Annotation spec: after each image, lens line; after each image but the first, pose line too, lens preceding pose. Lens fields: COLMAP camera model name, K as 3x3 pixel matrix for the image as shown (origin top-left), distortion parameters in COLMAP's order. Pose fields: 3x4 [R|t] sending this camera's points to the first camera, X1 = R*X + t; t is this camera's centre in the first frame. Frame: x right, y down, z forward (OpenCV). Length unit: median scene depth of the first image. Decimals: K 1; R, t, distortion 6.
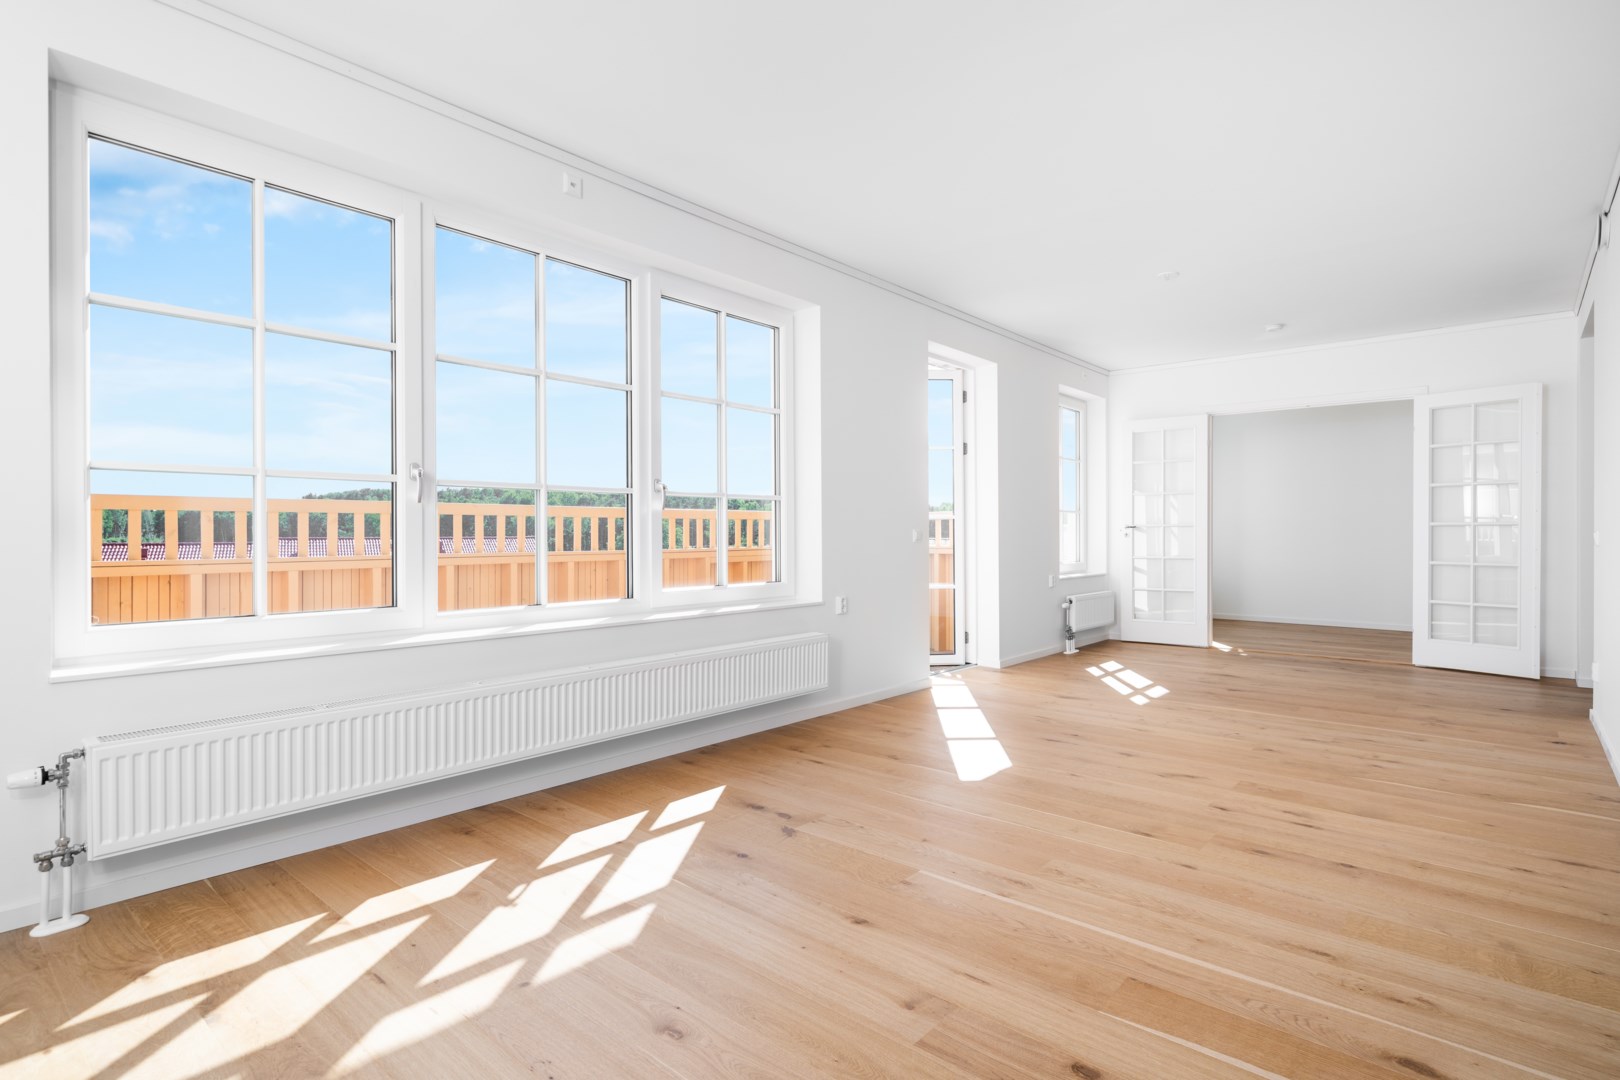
lens RADIAL K [[807.9, 0, 805.7], [0, 807.9, 539.0], [0, 0, 1]] dist [0.000366, 0.000210]
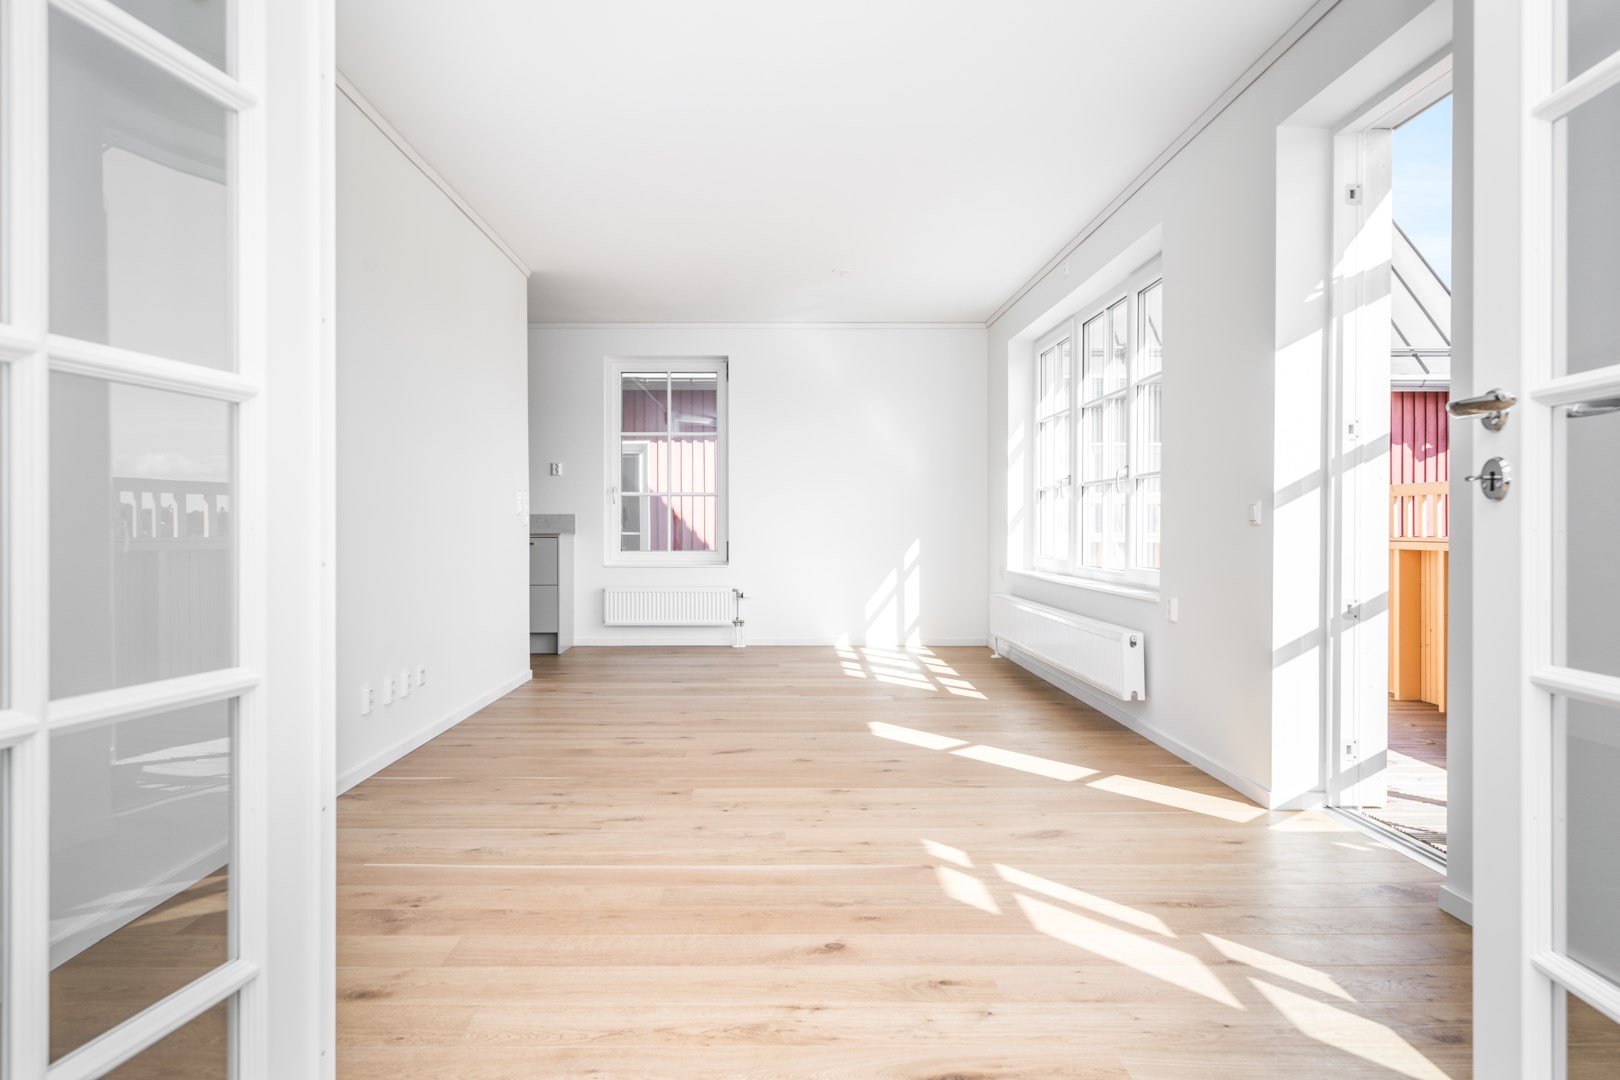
lens RADIAL K [[1126.1, 0, 807.5], [0, 1126.1, 538.9], [0, 0, 1]] dist [-0.035035, 0.008782]
pose [[-0.756045, 0.001835, -0.654517, 0.812120], [-0.004099, 0.999963, 0.007539, 0.021710], [0.654507, 0.008383, -0.756009, 1.842998]]
